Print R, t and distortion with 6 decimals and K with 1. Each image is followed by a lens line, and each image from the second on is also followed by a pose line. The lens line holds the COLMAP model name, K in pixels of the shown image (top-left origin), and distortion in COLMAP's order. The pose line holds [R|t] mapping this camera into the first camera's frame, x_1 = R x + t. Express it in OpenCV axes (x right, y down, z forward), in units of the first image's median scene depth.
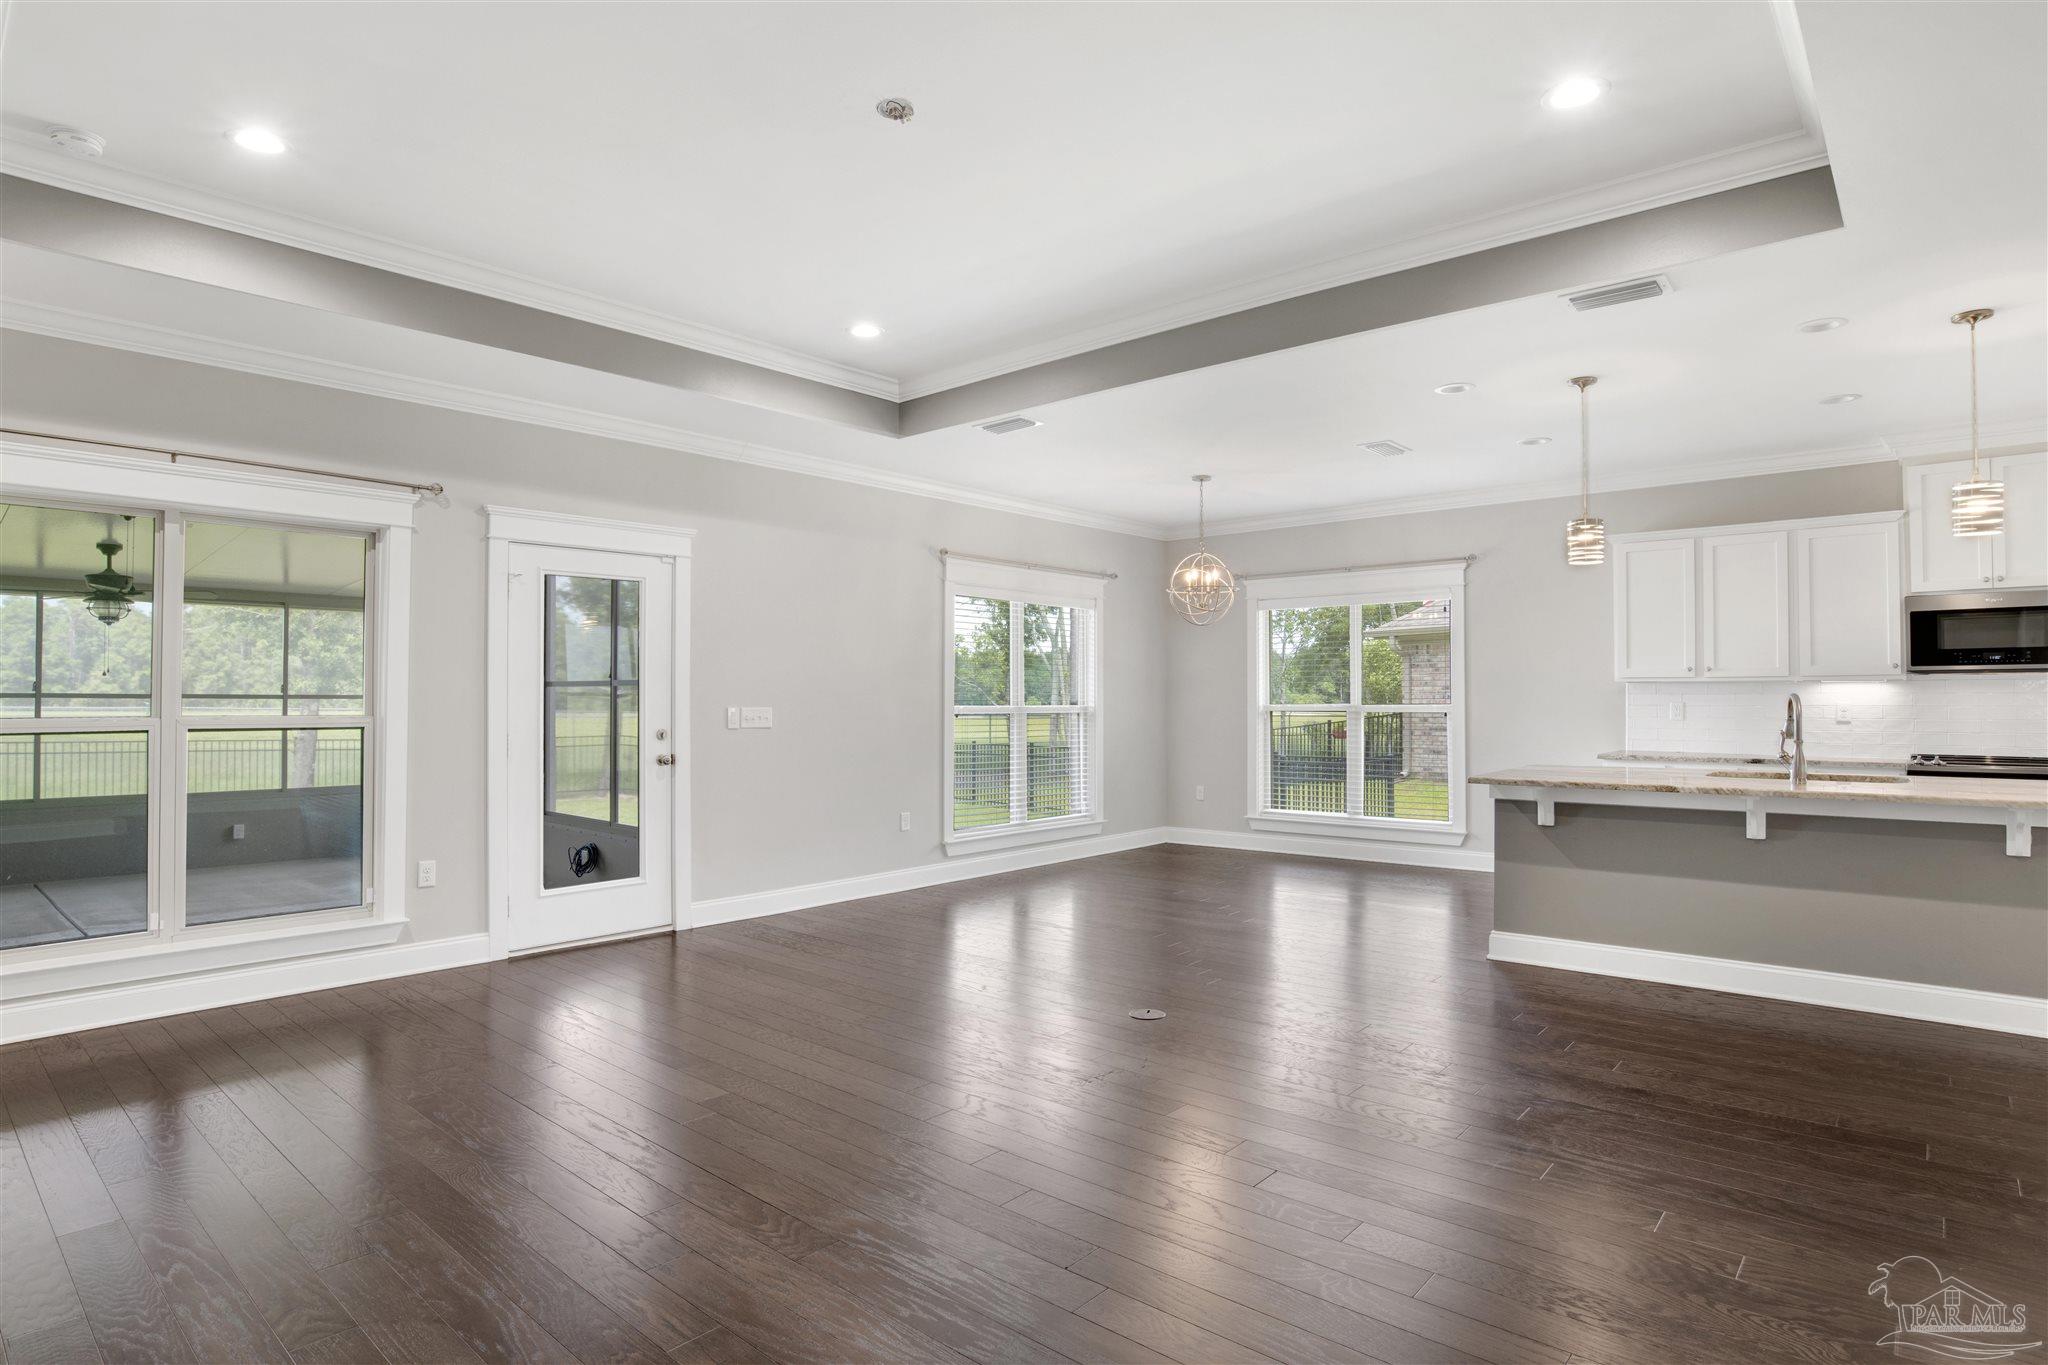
lens RADIAL K [[1096.4, 0, 1021.4], [0, 1096.4, 686.6], [0, 0, 1]] dist [-0.062396, 0.017270]
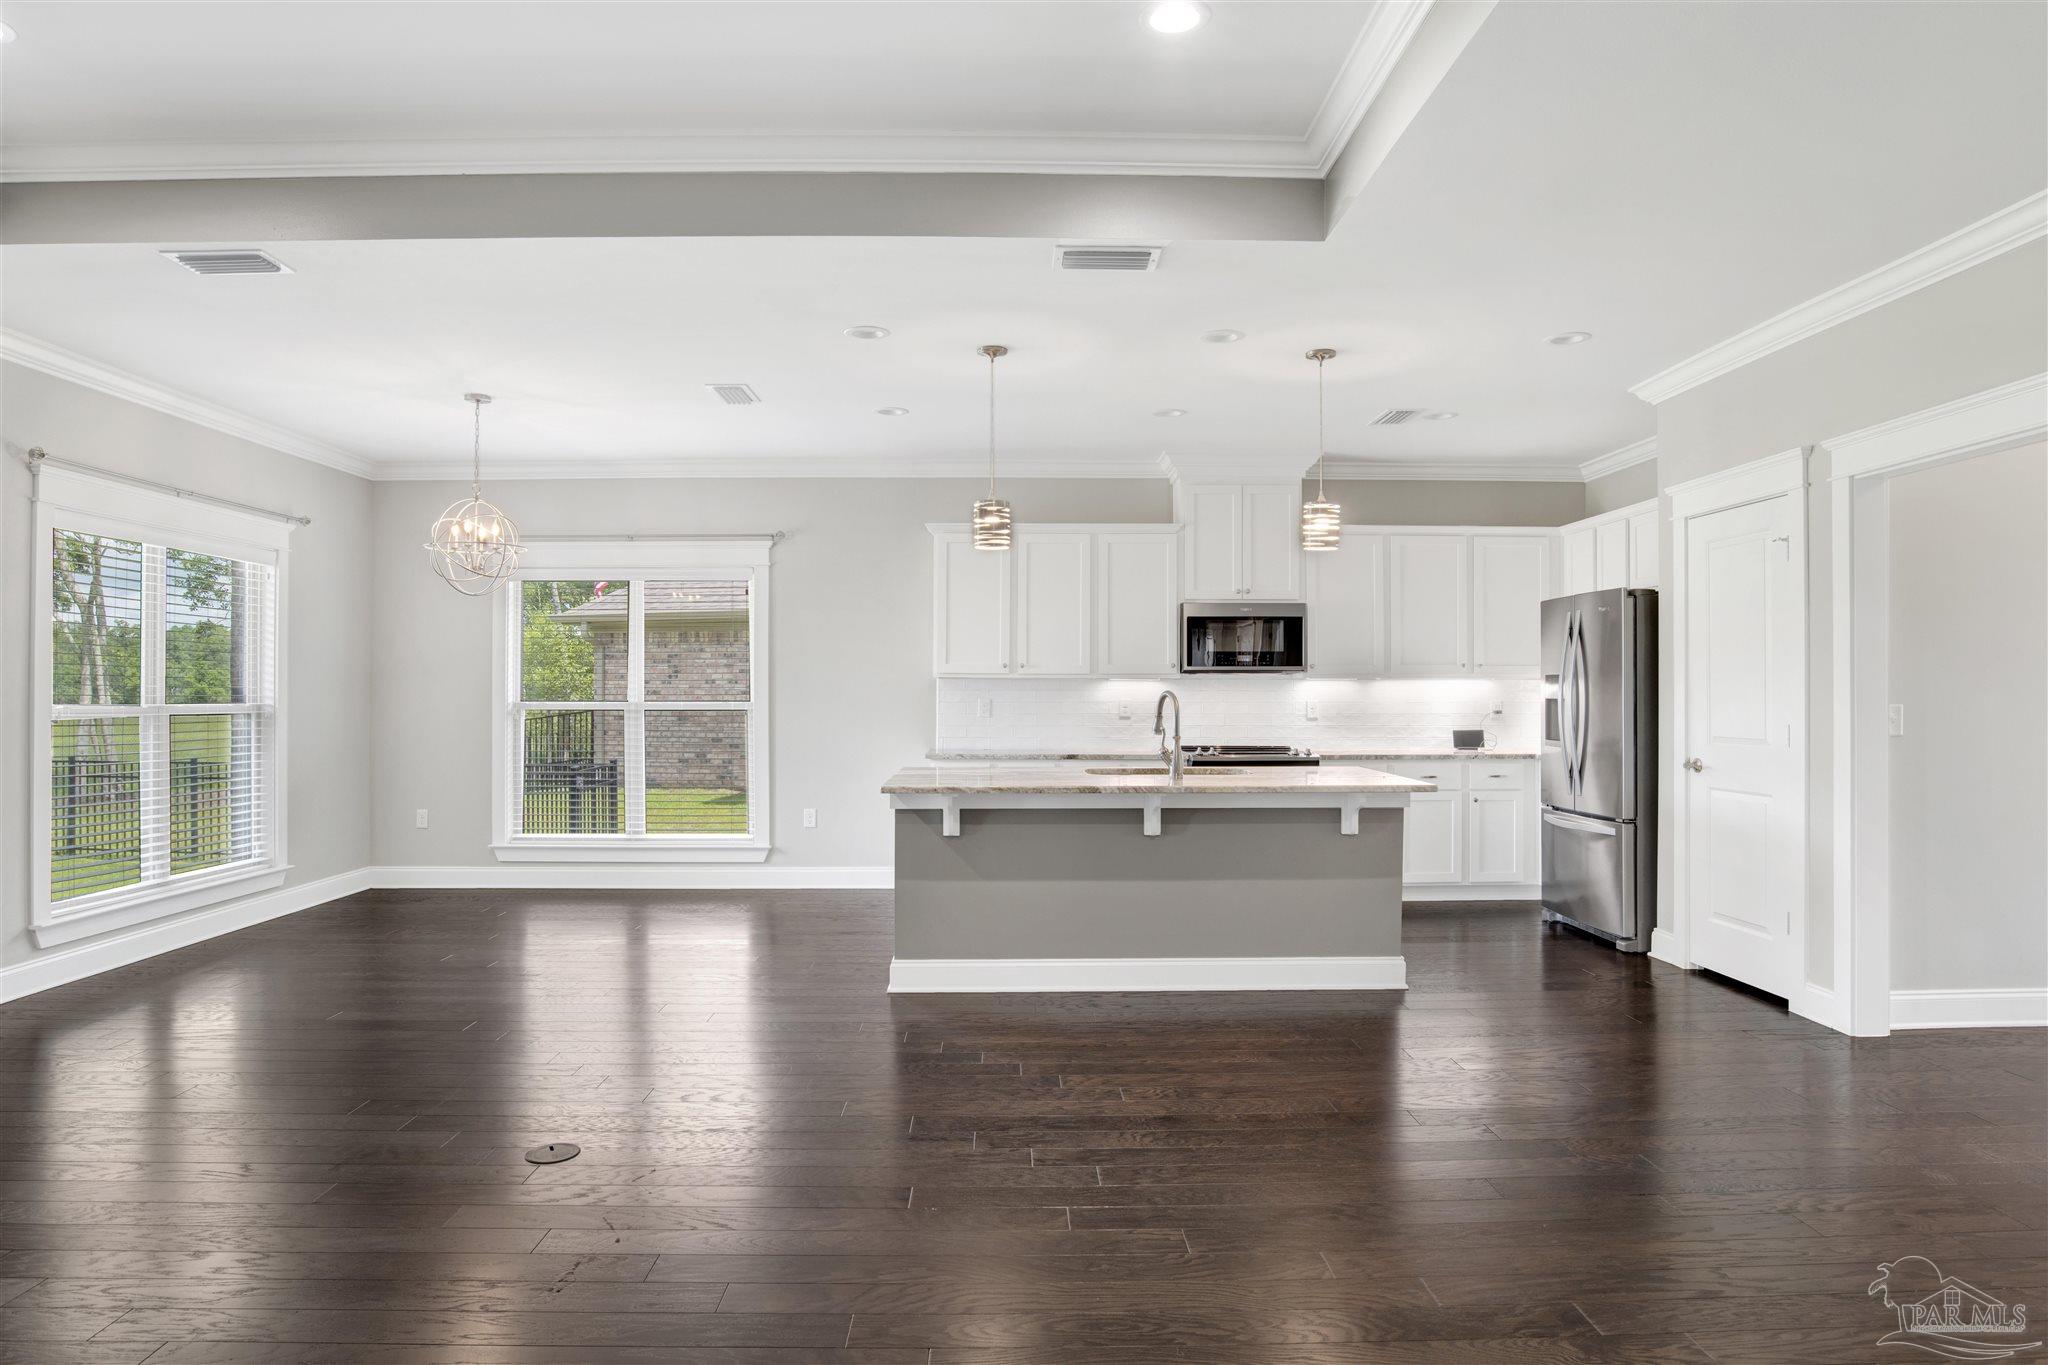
lens RADIAL K [[1196.2, 0, 1030.4], [0, 1196.2, 690.1], [0, 0, 1]] dist [-0.058639, 0.011272]
pose [[0.737755, 0.003602, 0.675059, -0.106859], [-0.008834, 0.999952, 0.004319, 0.001604], [-0.675011, -0.009149, 0.737751, 0.166917]]
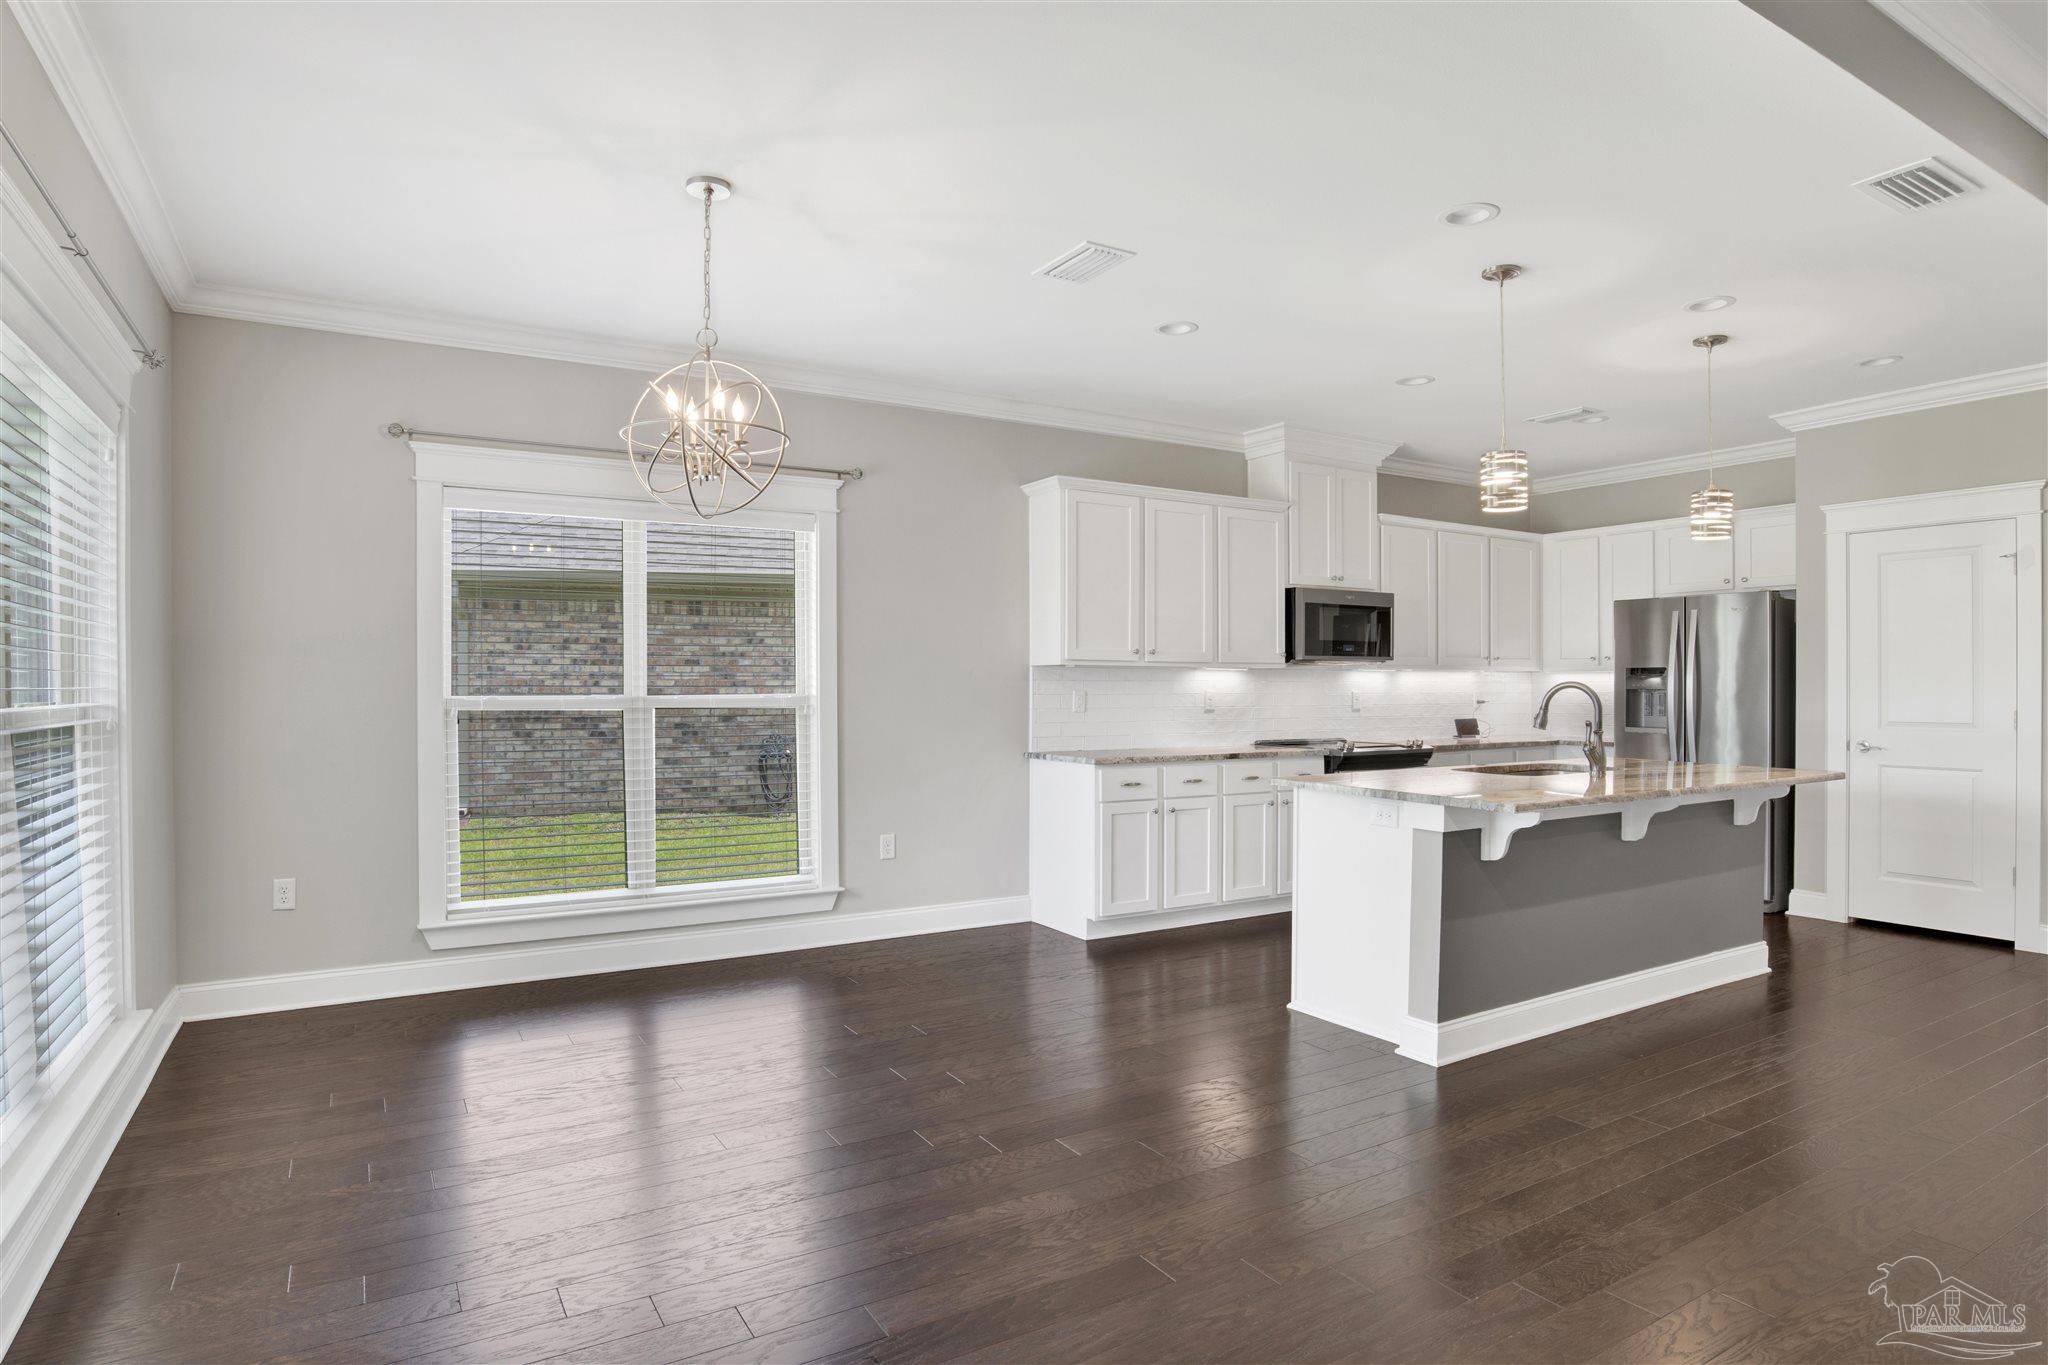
lens RADIAL K [[1112.3, 0, 998.4], [0, 1112.3, 693.8], [0, 0, 1]] dist [-0.058968, 0.012833]
pose [[0.301235, -0.007316, 0.953522, -0.243797], [-0.012460, 0.999855, 0.011608, 0.008601], [-0.953469, -0.015378, 0.301100, 0.837704]]
